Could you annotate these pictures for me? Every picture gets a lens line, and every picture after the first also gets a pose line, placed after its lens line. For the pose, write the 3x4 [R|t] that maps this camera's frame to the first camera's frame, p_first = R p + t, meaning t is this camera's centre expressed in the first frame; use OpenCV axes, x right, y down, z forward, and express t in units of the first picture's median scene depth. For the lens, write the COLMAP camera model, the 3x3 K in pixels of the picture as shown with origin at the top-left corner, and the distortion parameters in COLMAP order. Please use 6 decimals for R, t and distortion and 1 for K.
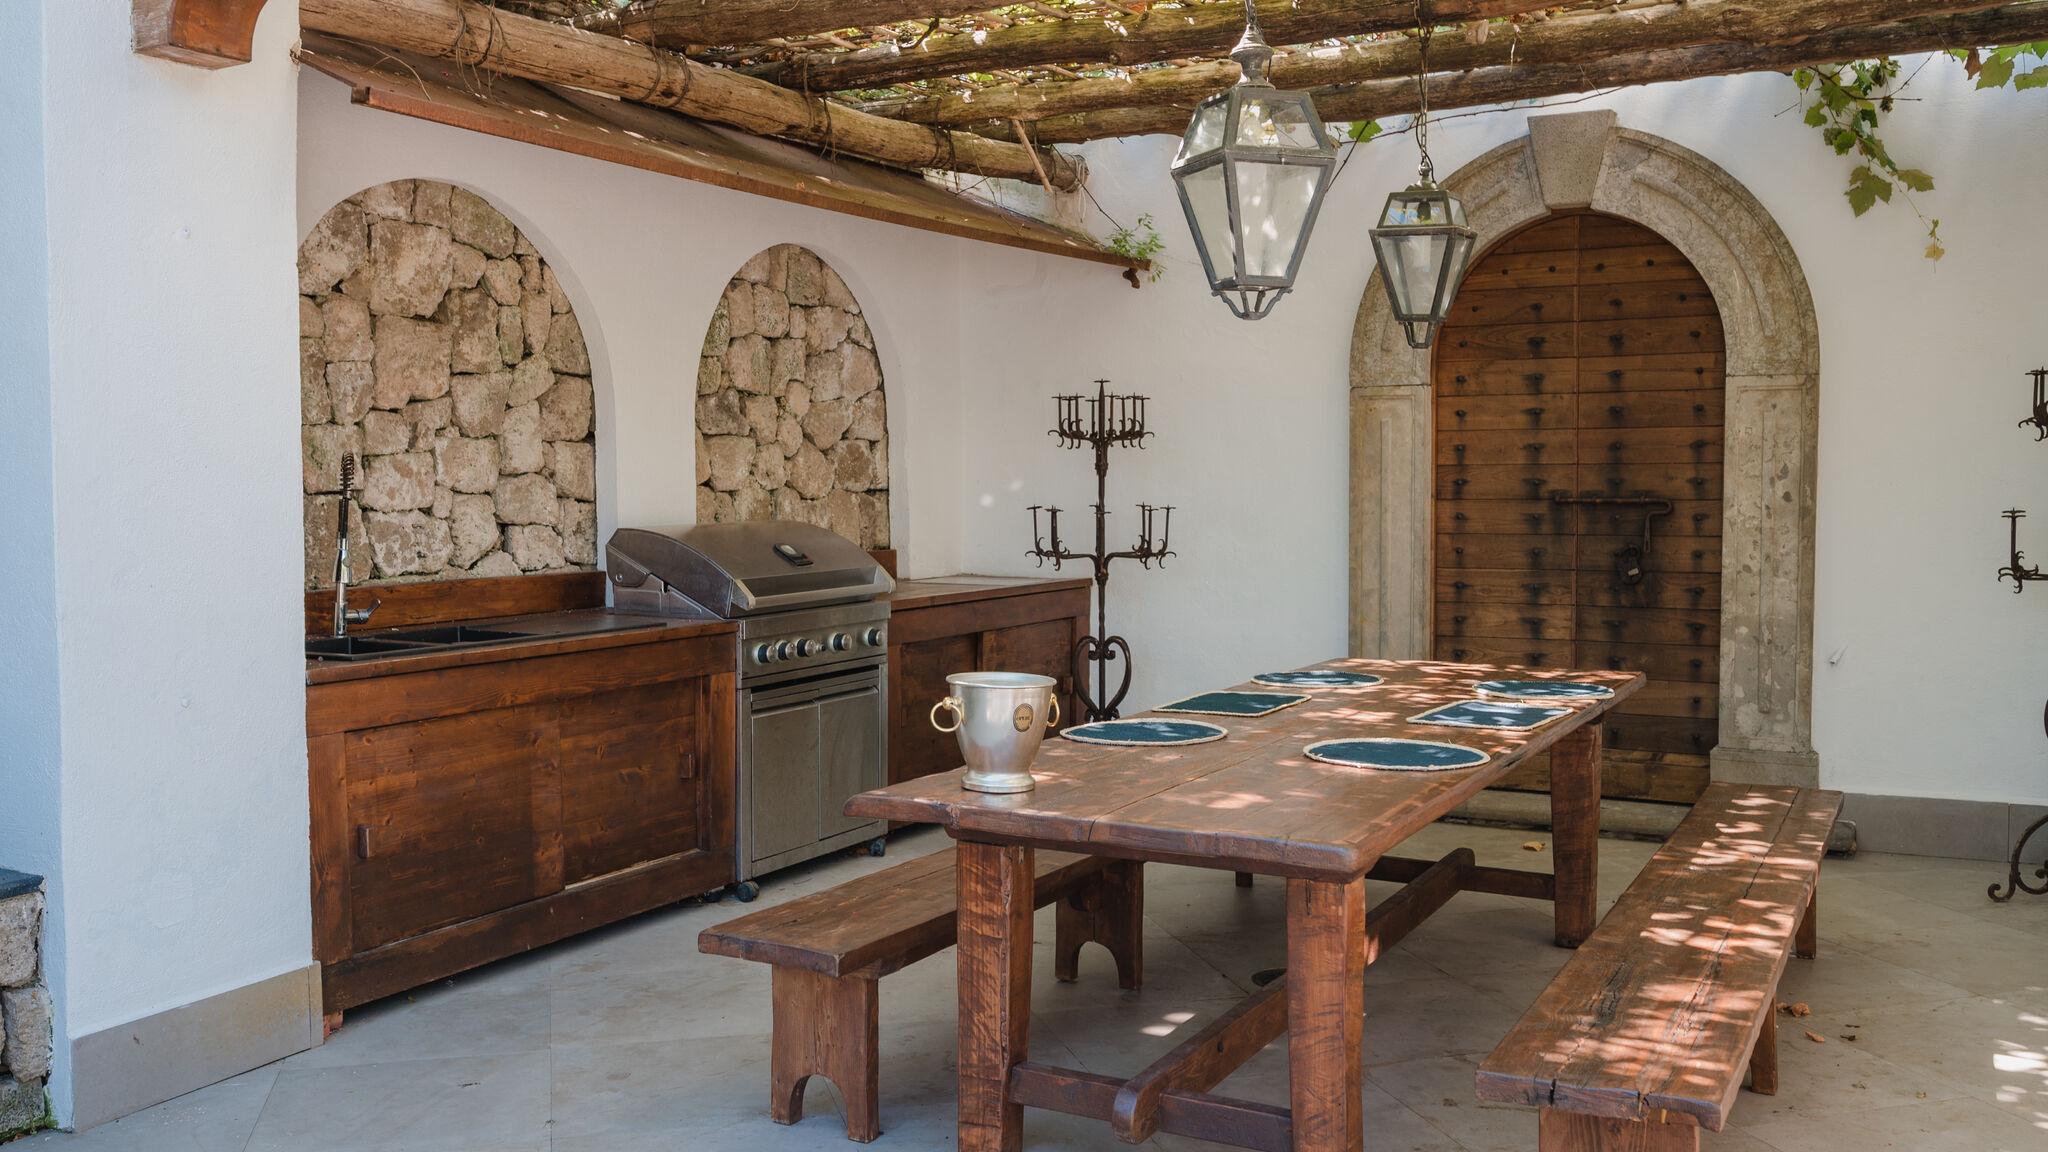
lens RADIAL K [[1731.4, 0, 1024.0], [0, 1731.4, 576.0], [0, 0, 1]] dist [0.001637, -0.000691]
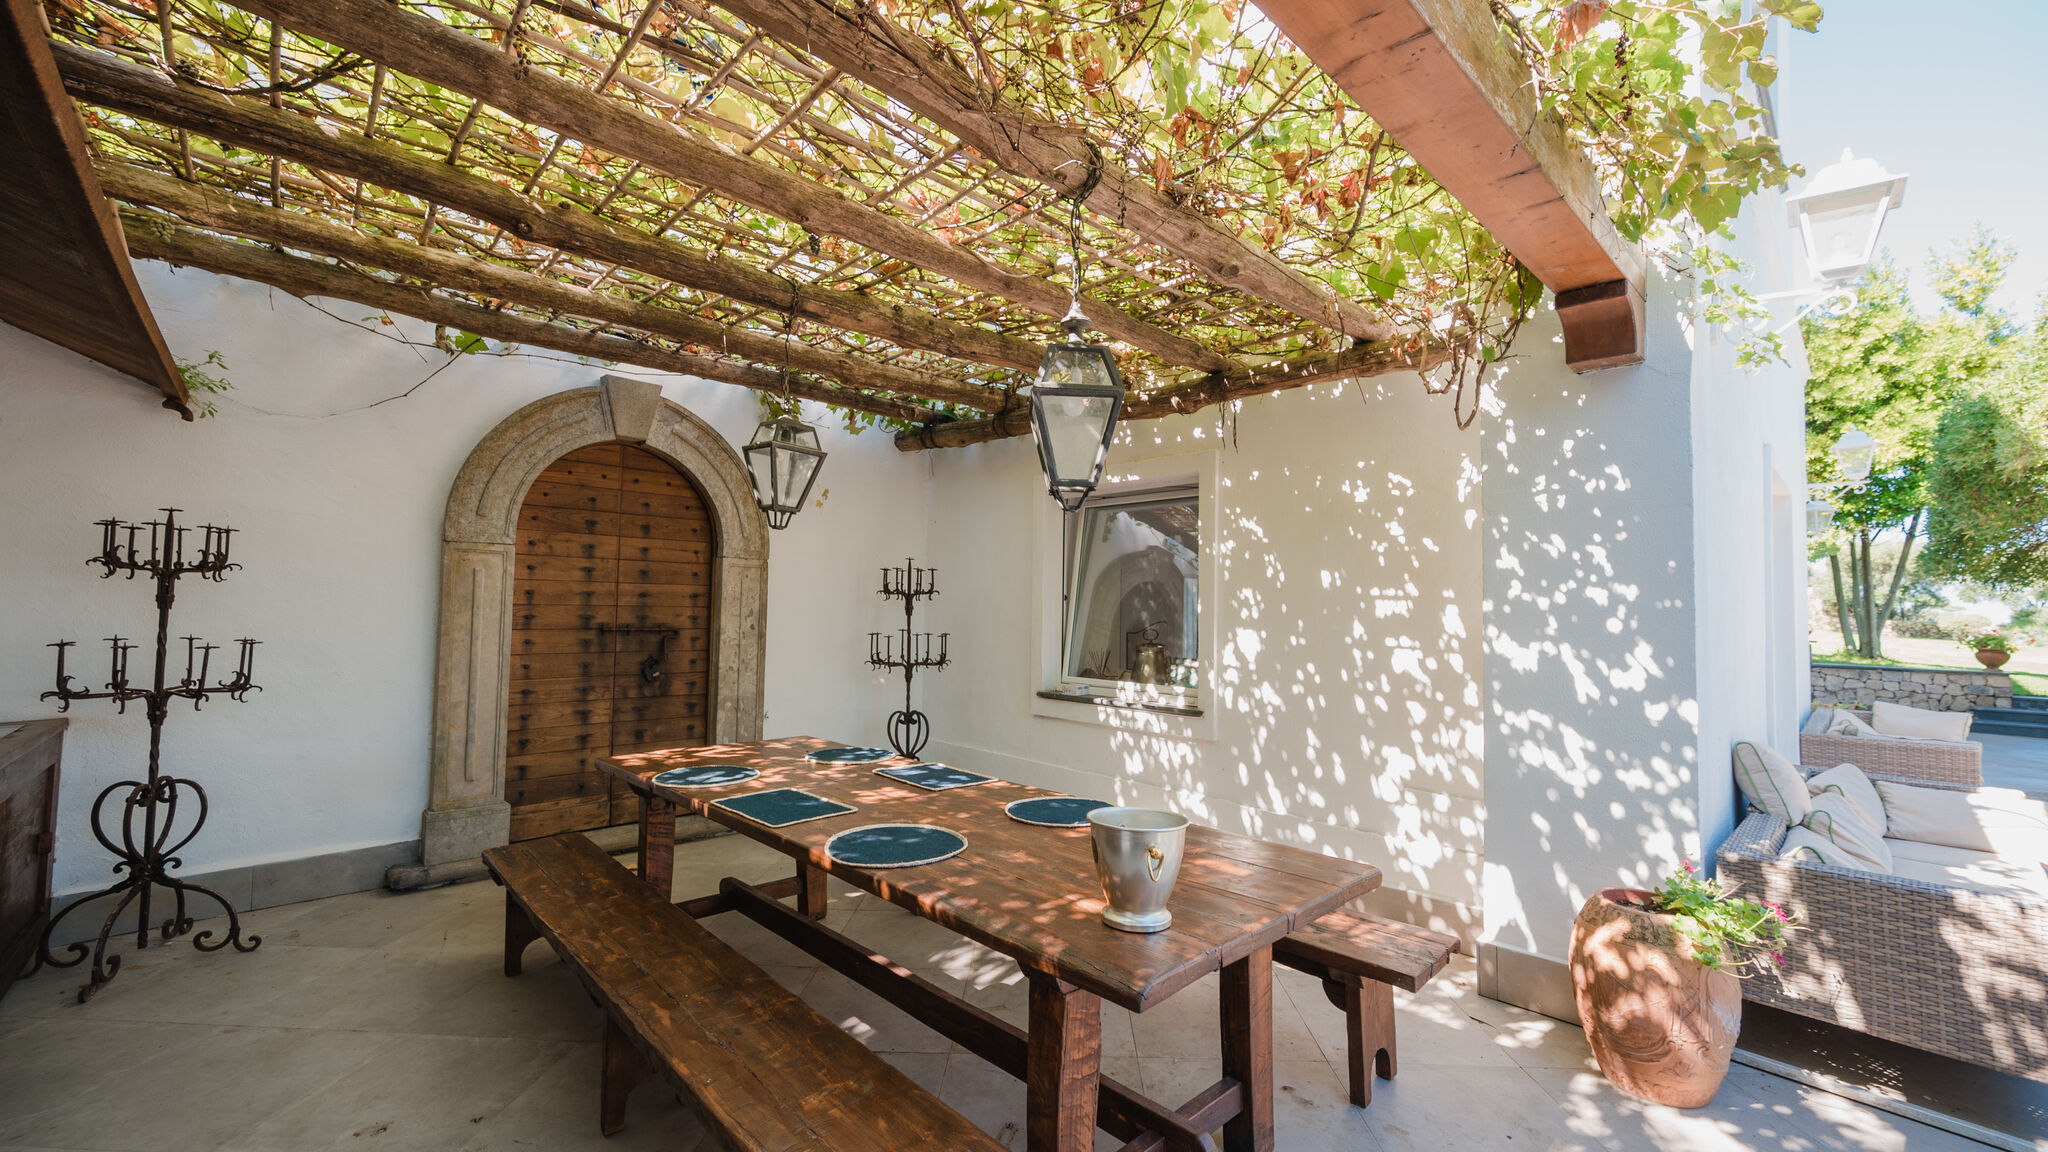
lens RADIAL K [[834.5, 0, 1024.0], [0, 834.5, 576.0], [0, 0, 1]] dist [-0.002312, 0.000069]
pose [[0.289067, 0.044757, 0.956262, -0.278649], [0.032593, 0.997867, -0.056556, -0.037077], [-0.956754, 0.047516, 0.286992, 0.441221]]
